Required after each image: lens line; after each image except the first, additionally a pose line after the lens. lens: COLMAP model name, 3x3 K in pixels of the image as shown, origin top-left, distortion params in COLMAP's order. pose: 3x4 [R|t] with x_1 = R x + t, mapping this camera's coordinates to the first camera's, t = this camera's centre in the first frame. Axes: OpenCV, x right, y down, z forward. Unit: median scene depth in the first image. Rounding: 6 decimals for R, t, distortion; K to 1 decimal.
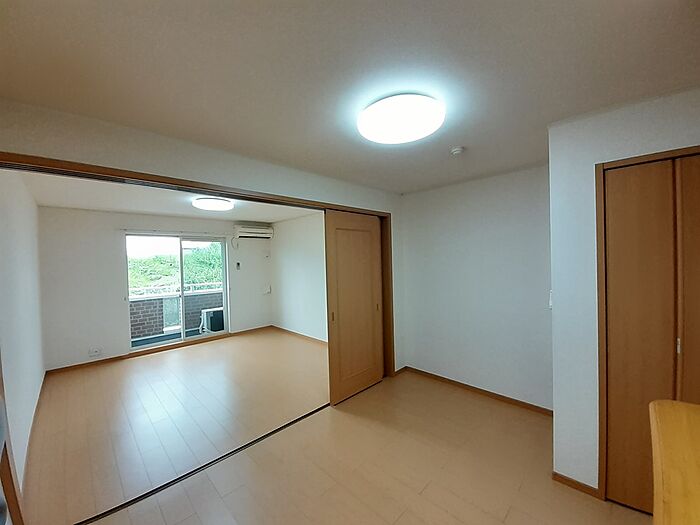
lens RADIAL K [[281.5, 0, 350.0], [0, 281.5, 262.5], [0, 0, 1]] dist [-0.001058, -0.000549]
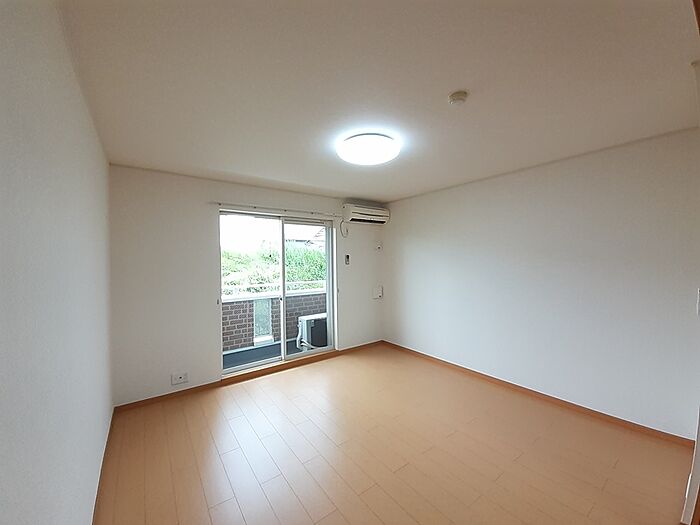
lens RADIAL K [[281.5, 0, 350.0], [0, 281.5, 262.5], [0, 0, 1]] dist [-0.001058, -0.000549]
pose [[0.987889, 0.013407, -0.154580, -0.281319], [-0.013120, 0.999910, 0.002873, 0.018243], [0.154605, -0.000810, 0.987976, 0.274502]]
